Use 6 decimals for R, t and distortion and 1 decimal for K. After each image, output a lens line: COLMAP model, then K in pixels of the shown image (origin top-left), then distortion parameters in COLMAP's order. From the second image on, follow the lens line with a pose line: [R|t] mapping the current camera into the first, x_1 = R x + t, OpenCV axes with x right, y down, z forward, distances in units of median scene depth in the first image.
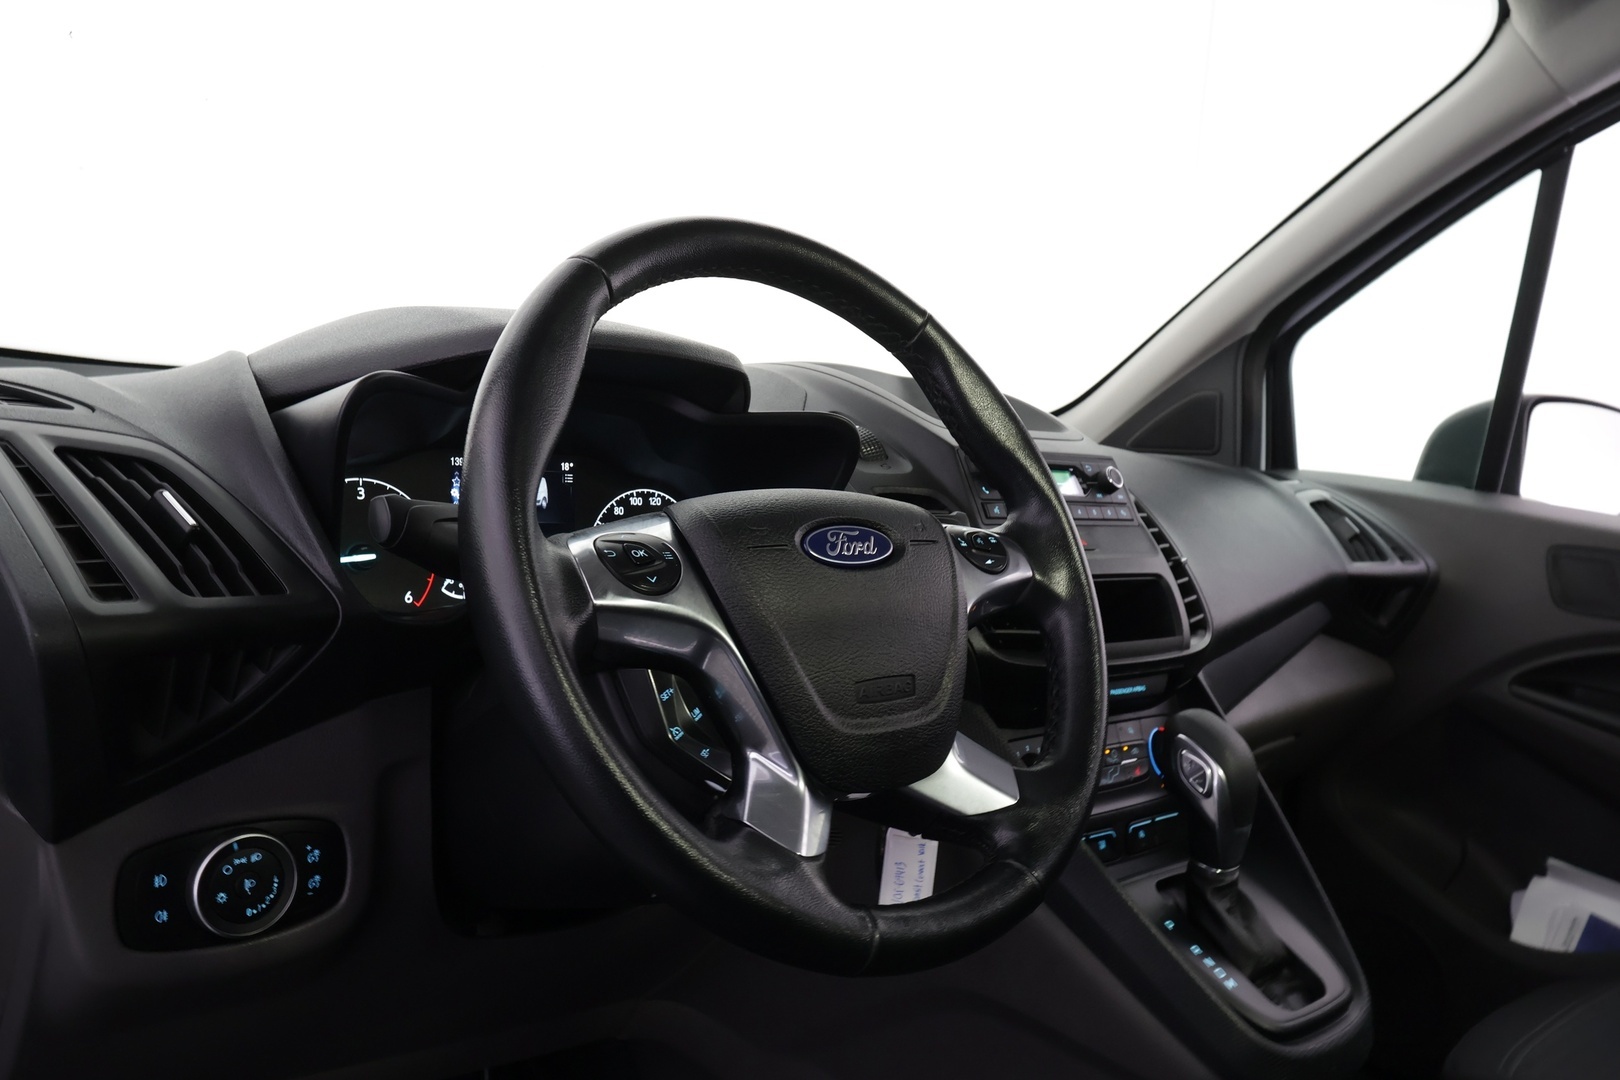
lens RADIAL K [[1280.1, 0, 807.2], [0, 1280.1, 537.1], [0, 0, 1]] dist [-0.004555, -0.002800]
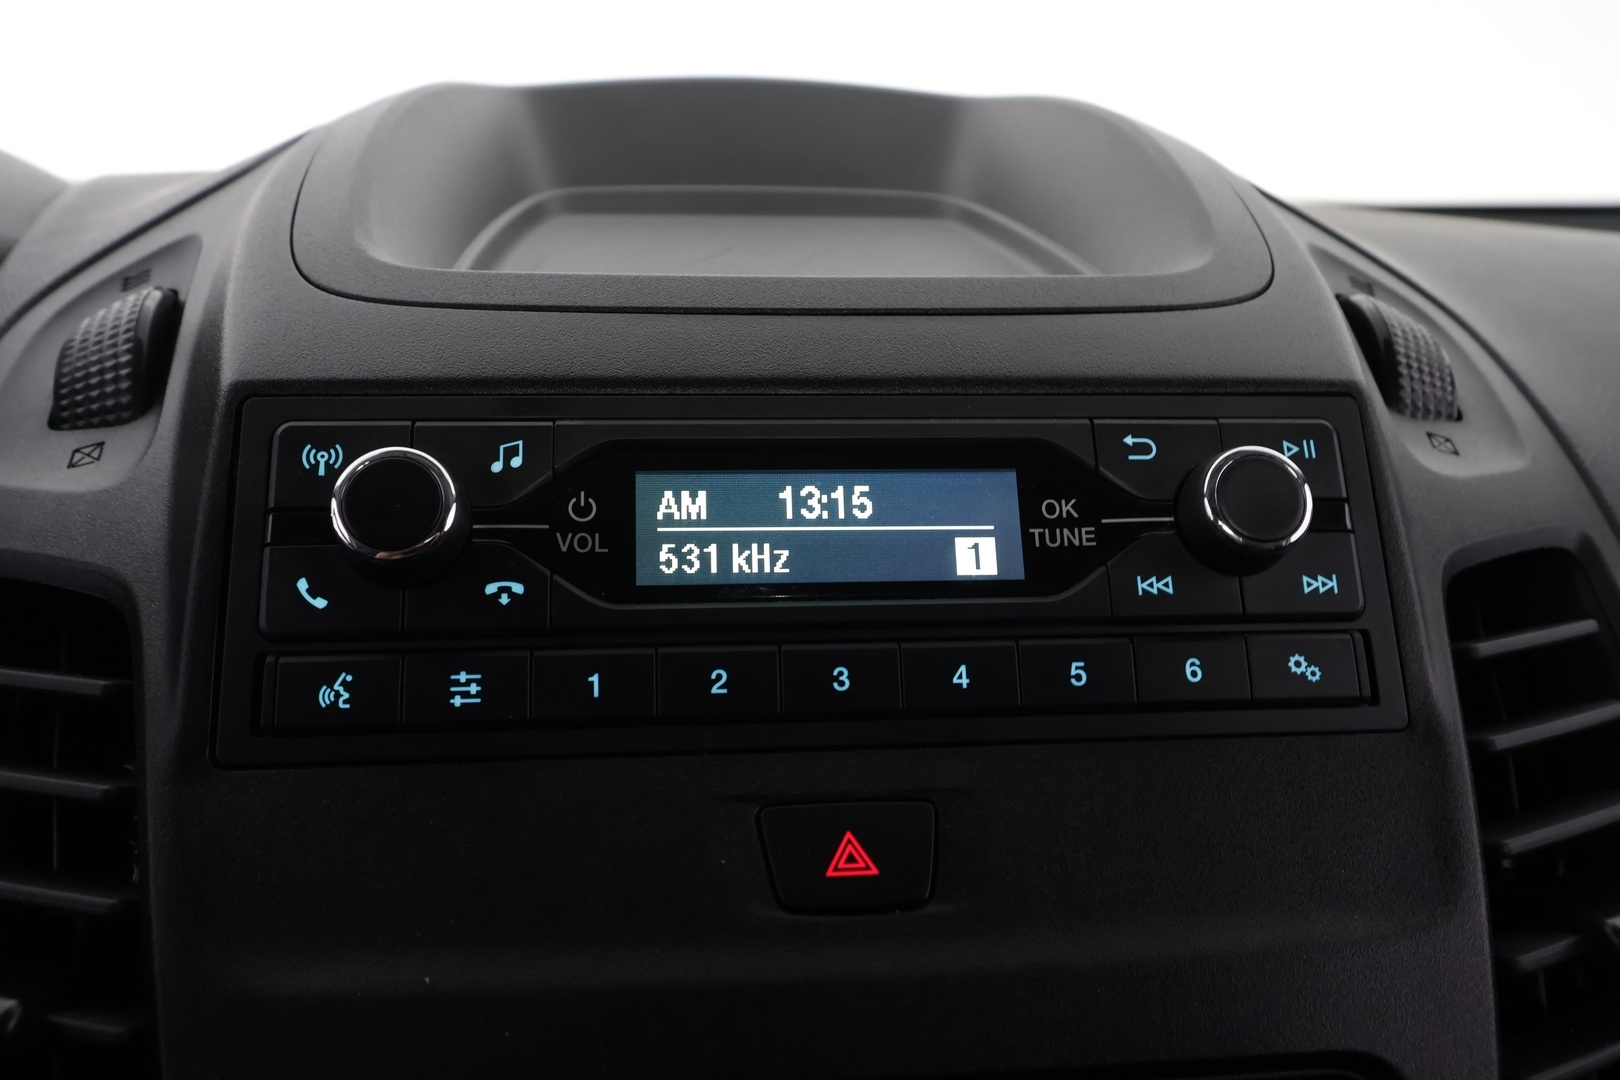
lens RADIAL K [[1280.1, 0, 809.5], [0, 1280.1, 537.8], [0, 0, 1]] dist [-0.004555, -0.002800]
pose [[0.814730, 0.083797, -0.573753, 0.355978], [-0.001423, 0.989788, 0.142539, -0.082547], [0.579839, -0.115314, 0.806529, 0.939492]]
